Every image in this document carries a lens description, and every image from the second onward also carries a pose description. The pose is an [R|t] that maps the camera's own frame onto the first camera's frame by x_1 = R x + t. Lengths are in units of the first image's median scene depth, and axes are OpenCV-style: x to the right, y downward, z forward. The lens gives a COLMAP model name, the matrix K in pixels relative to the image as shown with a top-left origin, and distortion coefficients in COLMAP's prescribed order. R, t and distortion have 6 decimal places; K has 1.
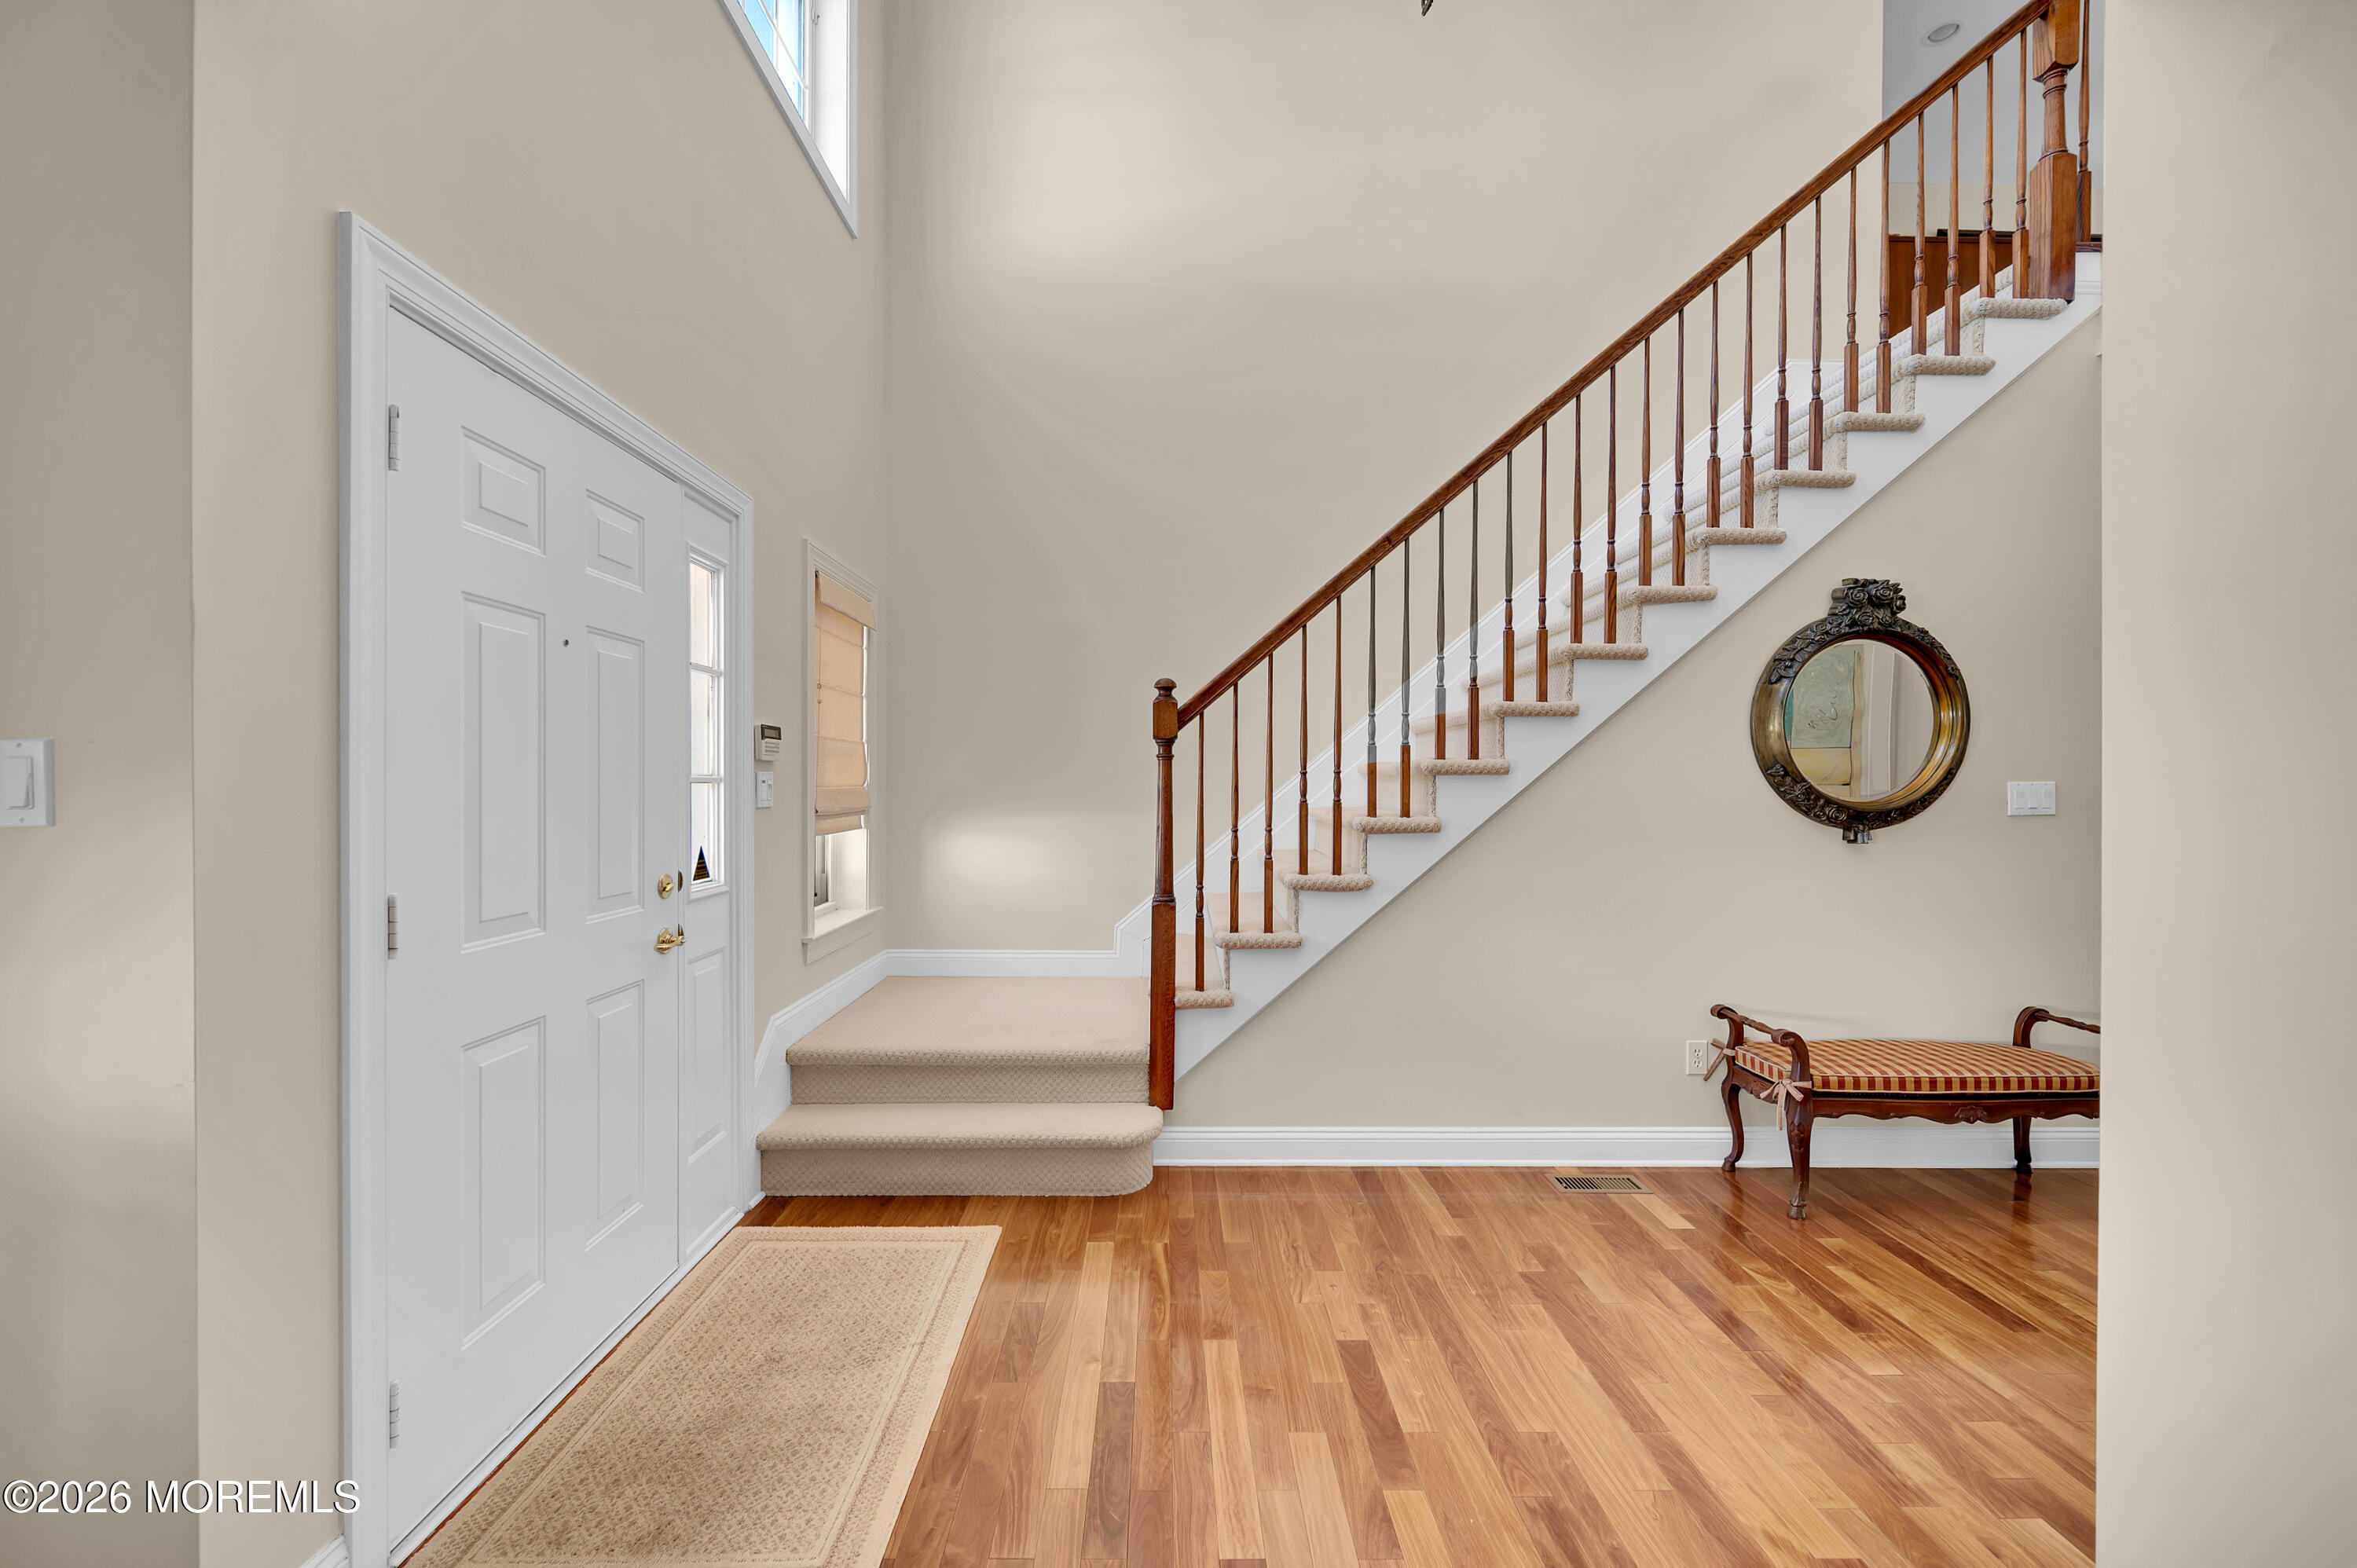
lens RADIAL K [[937.3, 0, 1175.5], [0, 937.3, 787.0], [0, 0, 1]] dist [0.001227, 0.000164]
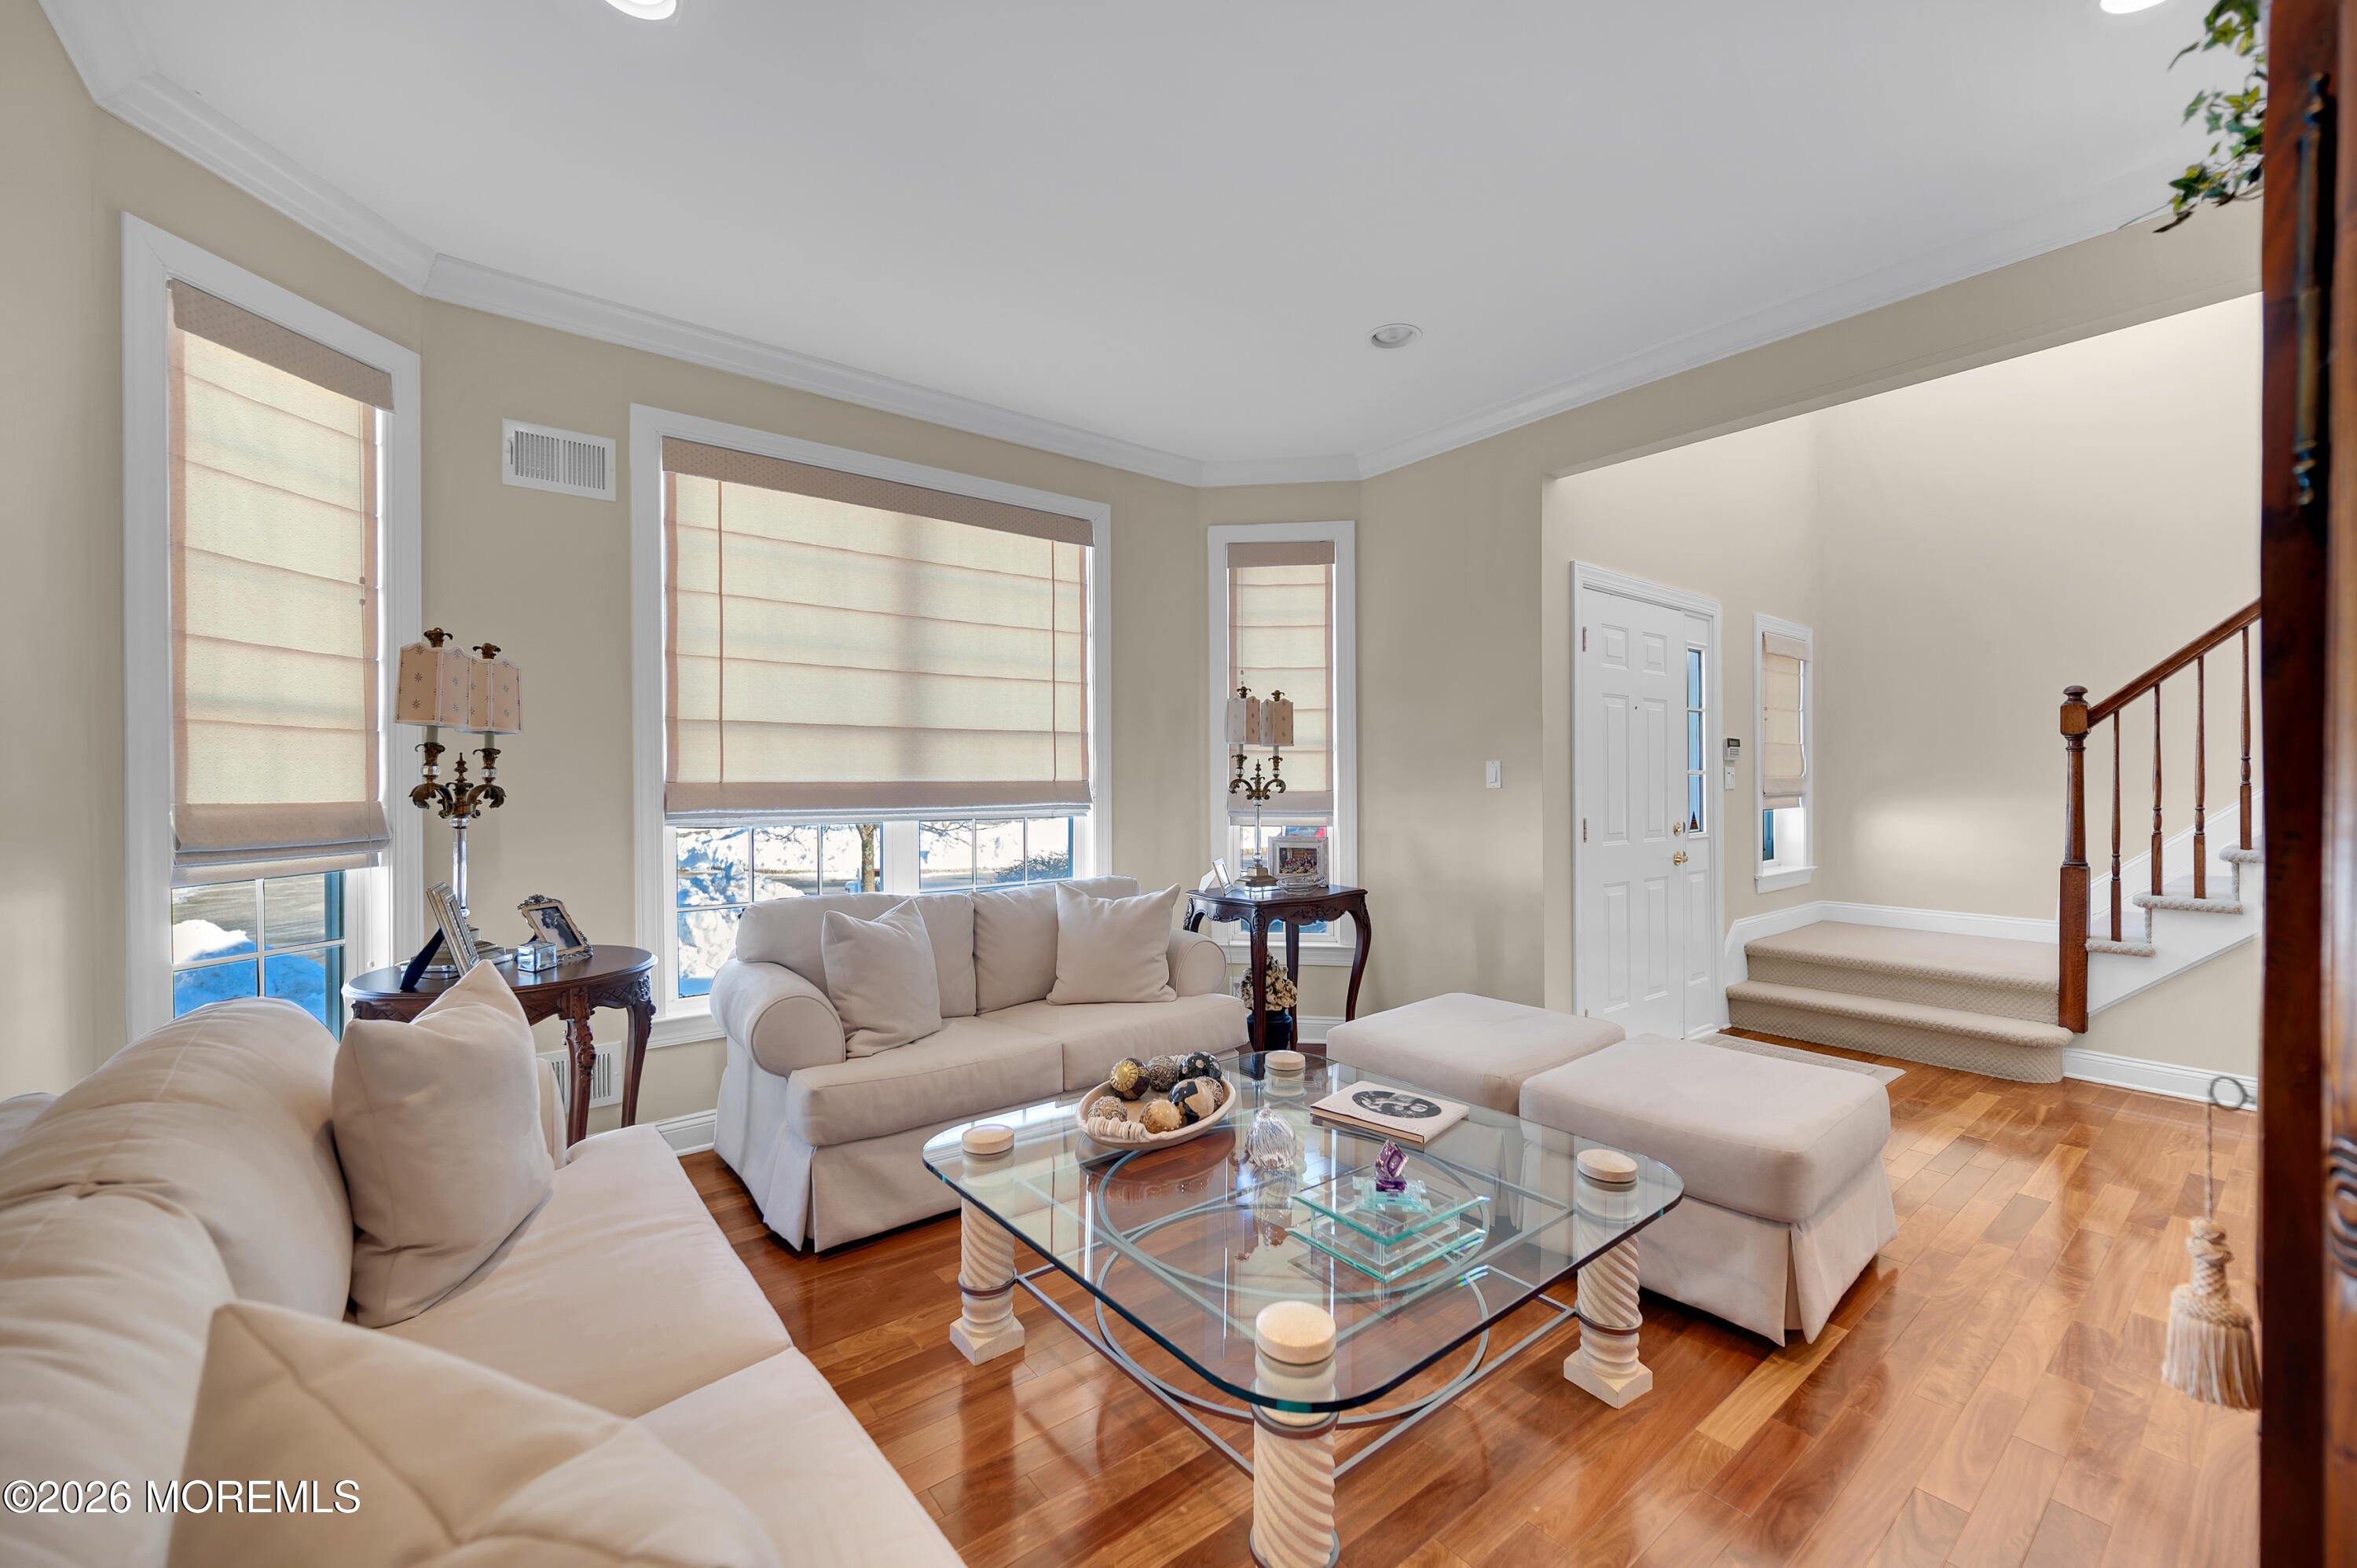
lens RADIAL K [[937.3, 0, 1175.5], [0, 937.3, 787.0], [0, 0, 1]] dist [0.001227, 0.000164]
pose [[0.604956, -0.002855, -0.796254, 0.259390], [0.004774, 0.999989, 0.000041, 0.012562], [0.796244, -0.003827, 0.604963, -0.706179]]
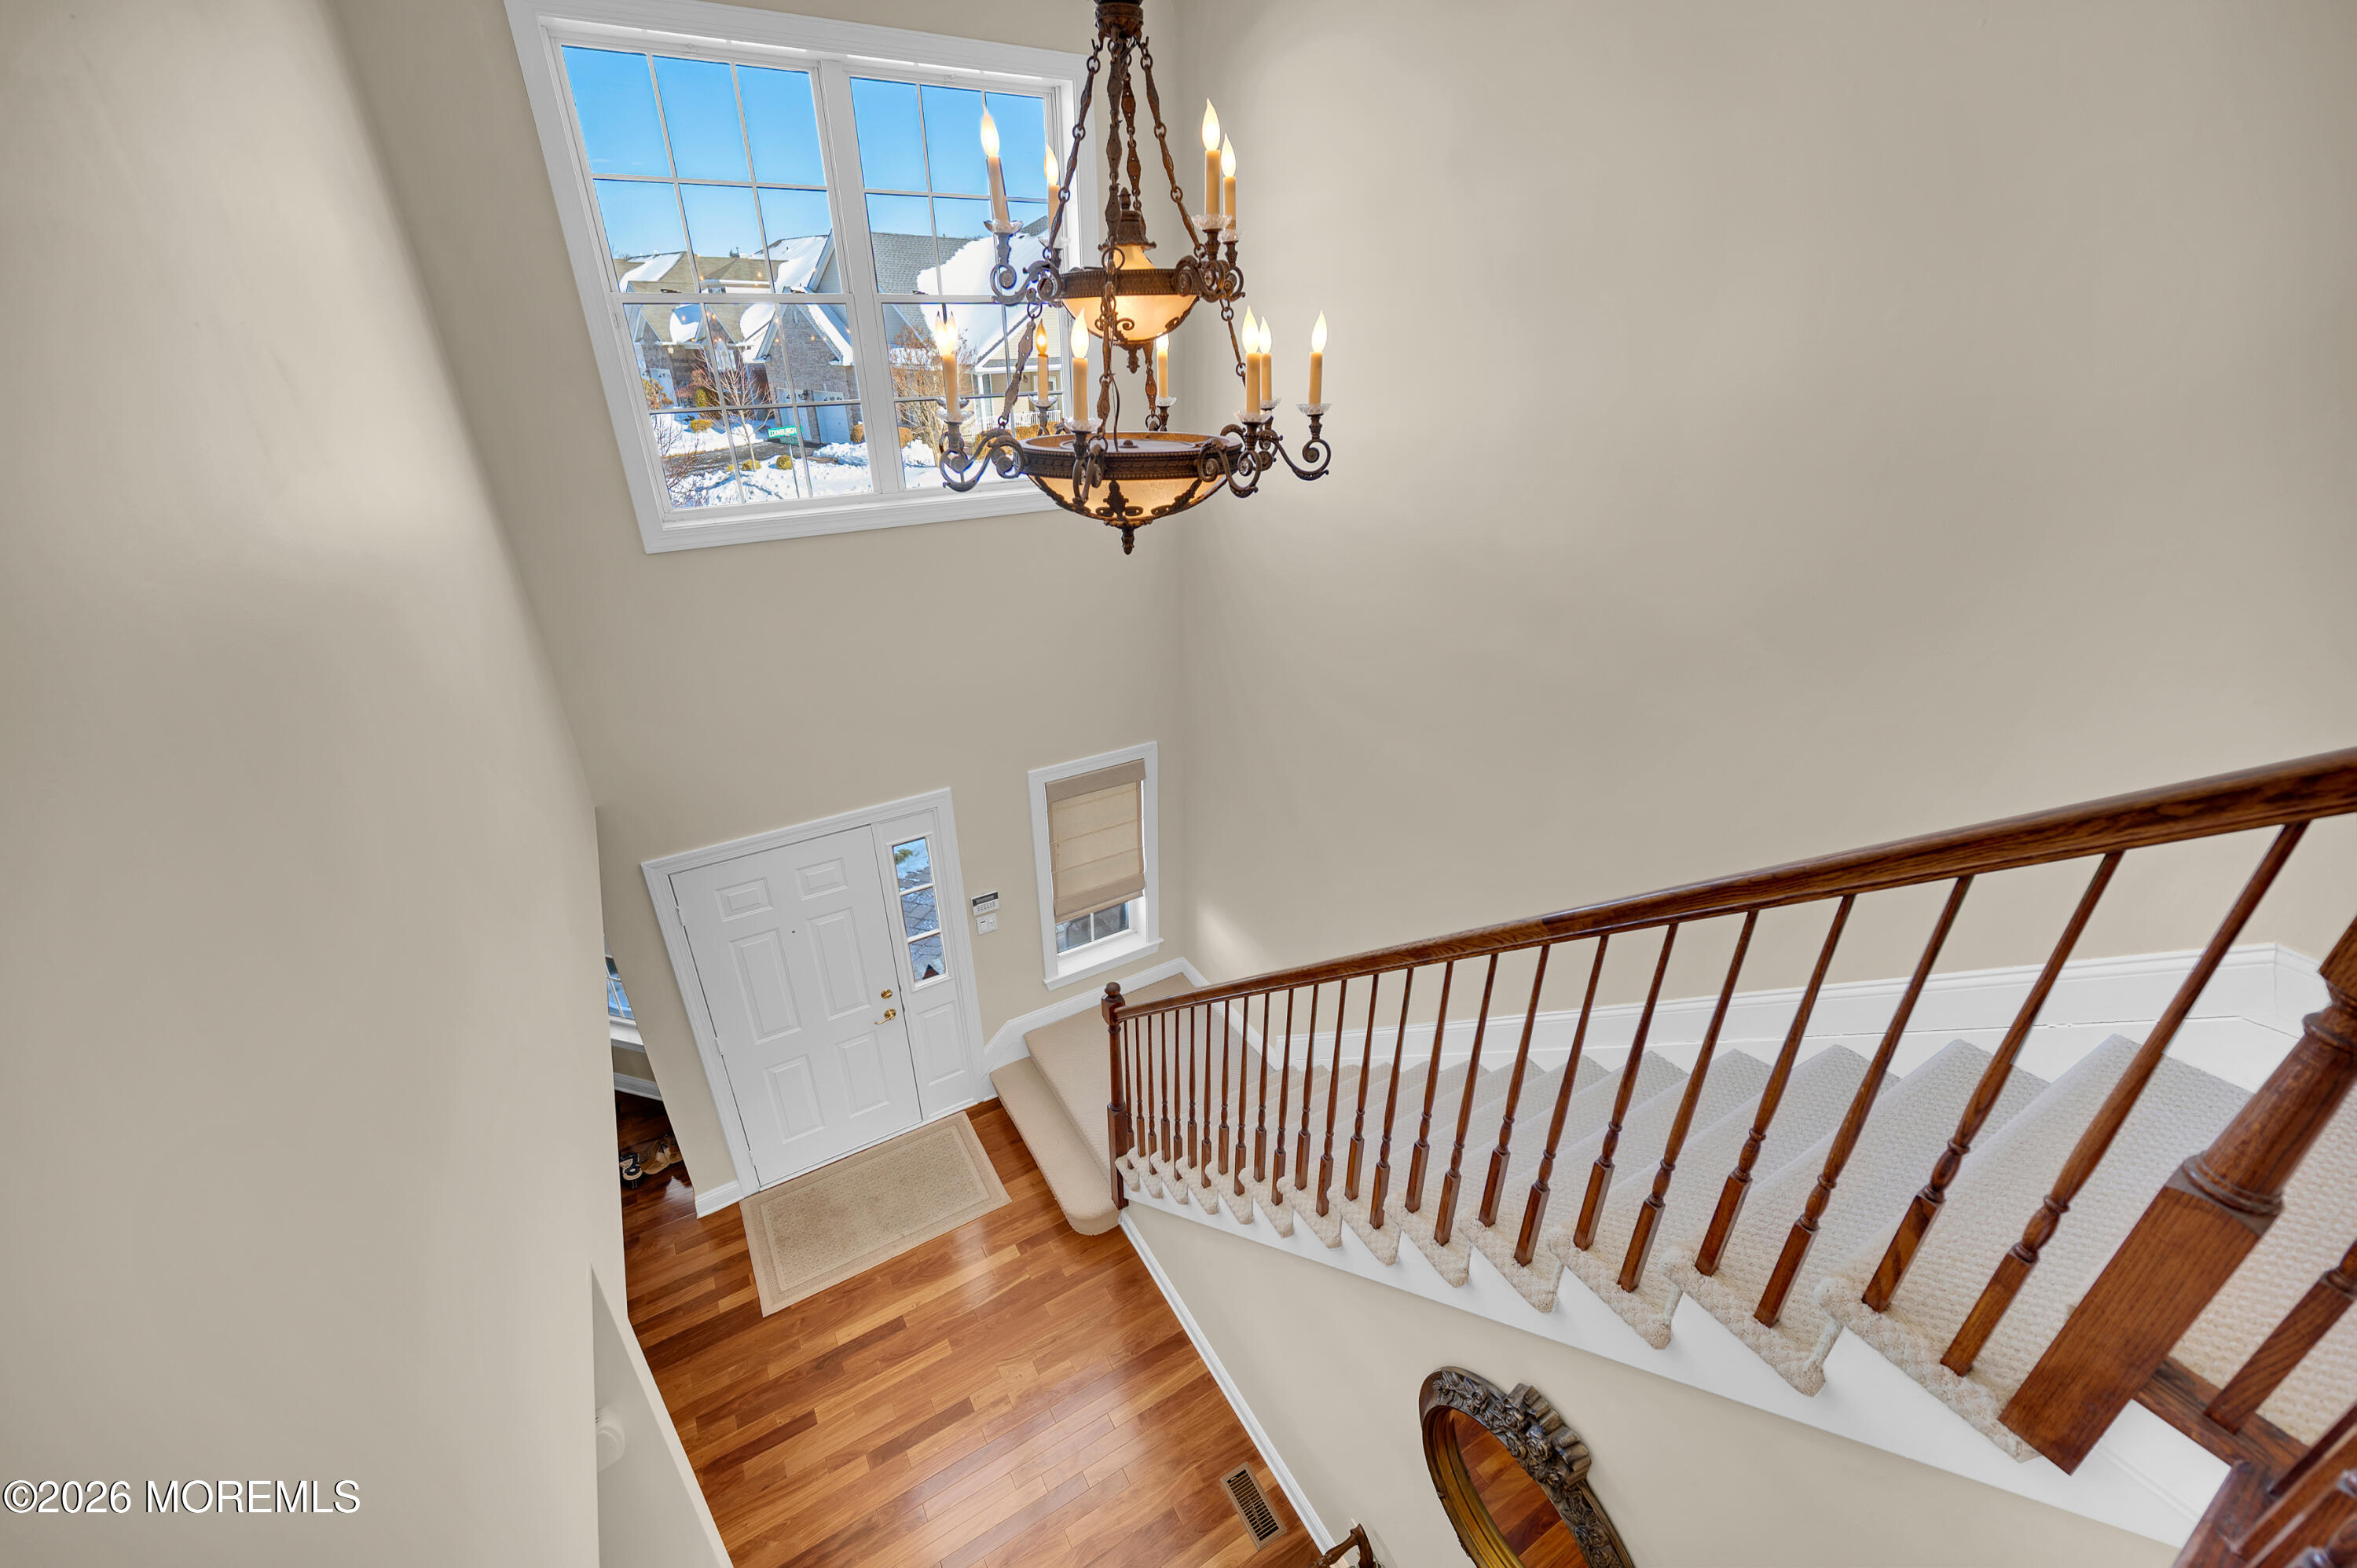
lens RADIAL K [[937.3, 0, 1175.5], [0, 937.3, 787.0], [0, 0, 1]] dist [0.001227, 0.000164]
pose [[0.502629, 0.390931, -0.771062, 0.952037], [0.001770, 0.891448, 0.453121, -0.971080], [0.864501, -0.229116, 0.447375, 0.538634]]
